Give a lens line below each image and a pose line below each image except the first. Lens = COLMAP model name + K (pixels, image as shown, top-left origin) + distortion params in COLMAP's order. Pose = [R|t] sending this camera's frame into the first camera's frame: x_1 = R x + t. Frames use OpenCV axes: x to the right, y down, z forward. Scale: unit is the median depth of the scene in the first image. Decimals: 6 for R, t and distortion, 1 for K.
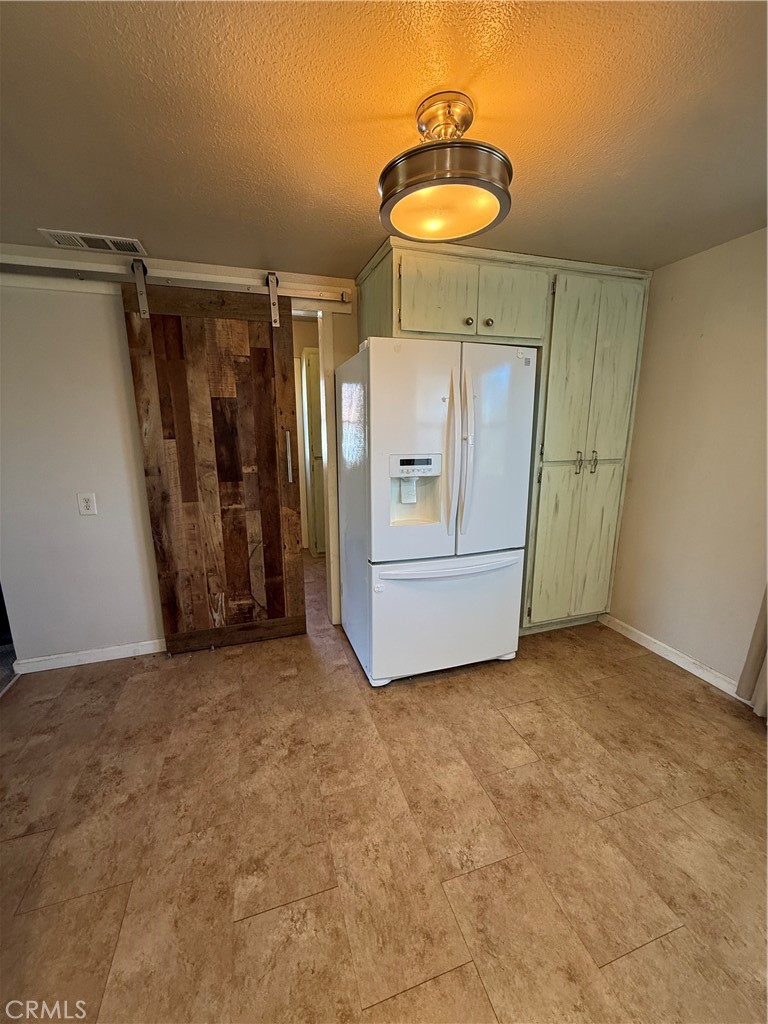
lens RADIAL K [[405.5, 0, 383.6], [0, 405.5, 511.6], [0, 0, 1]] dist [0.000797, -0.000012]
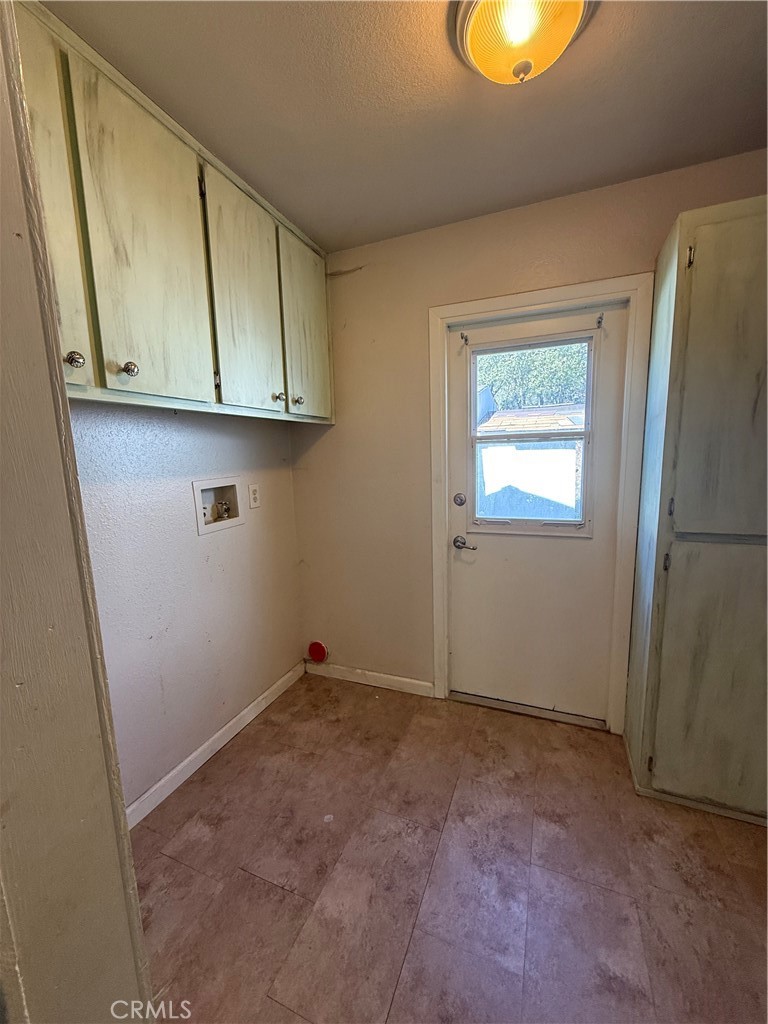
lens RADIAL K [[406.9, 0, 381.4], [0, 406.9, 509.8], [0, 0, 1]] dist [0.000650, 0.000070]
pose [[0.761132, 0.079186, -0.643745, -0.306051], [-0.113433, 0.993474, -0.011912, -0.266513], [0.638601, 0.082089, 0.765147, 1.247683]]
